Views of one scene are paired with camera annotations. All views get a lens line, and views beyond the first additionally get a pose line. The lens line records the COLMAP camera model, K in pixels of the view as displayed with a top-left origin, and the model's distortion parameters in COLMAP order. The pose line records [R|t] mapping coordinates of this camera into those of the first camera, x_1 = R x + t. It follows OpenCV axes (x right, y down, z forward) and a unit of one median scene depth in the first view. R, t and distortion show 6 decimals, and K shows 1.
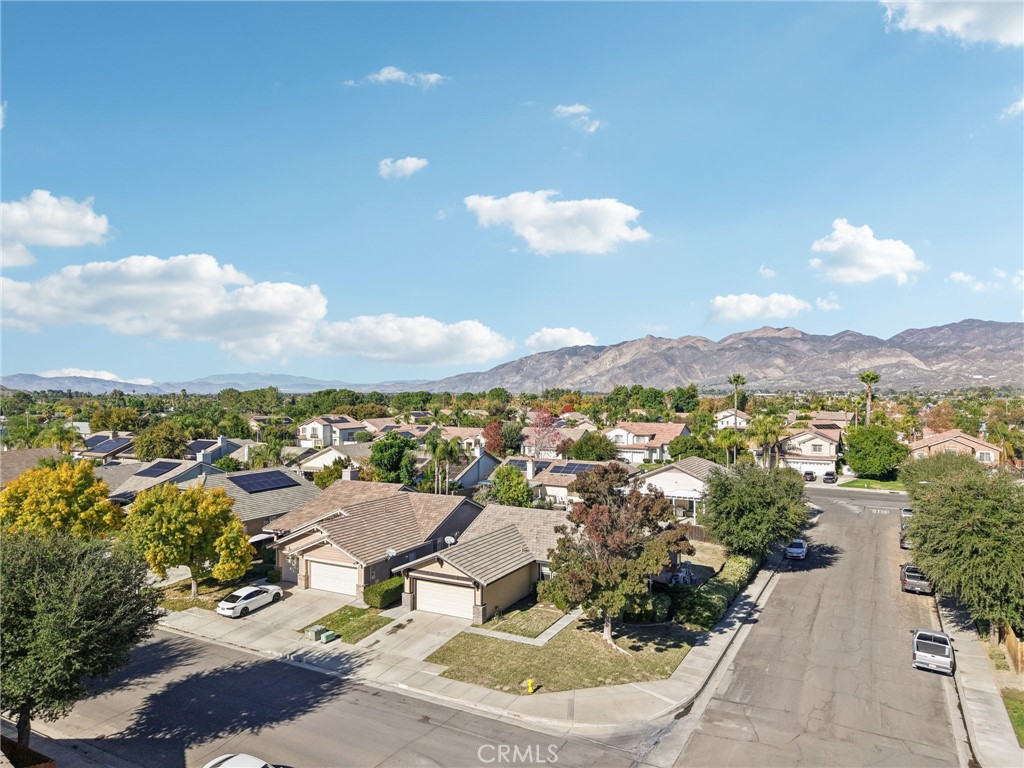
lens RADIAL K [[679.3, 0, 512.0], [0, 679.3, 384.0], [0, 0, 1]] dist [0.055756, -0.074108]
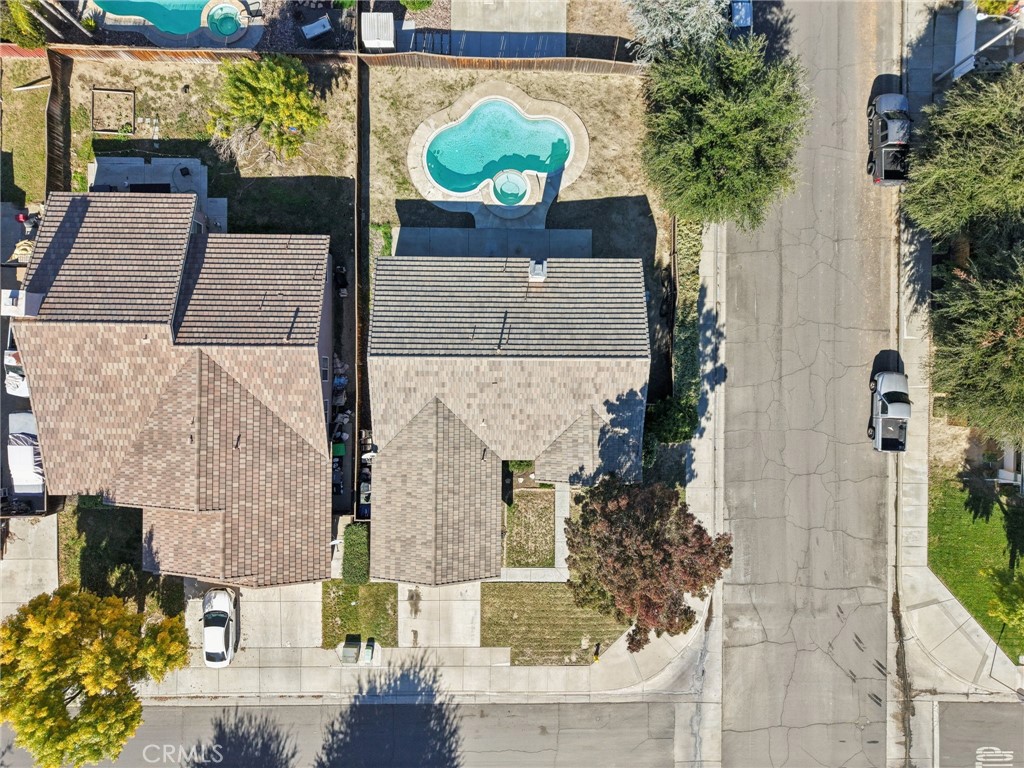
lens RADIAL K [[679.3, 0, 512.0], [0, 679.3, 384.0], [0, 0, 1]] dist [0.055756, -0.074108]
pose [[0.882848, -0.469015, 0.024581, 0.075352], [-0.028893, -0.001998, 0.999581, -0.613570], [-0.468769, -0.883188, -0.015315, 1.215506]]
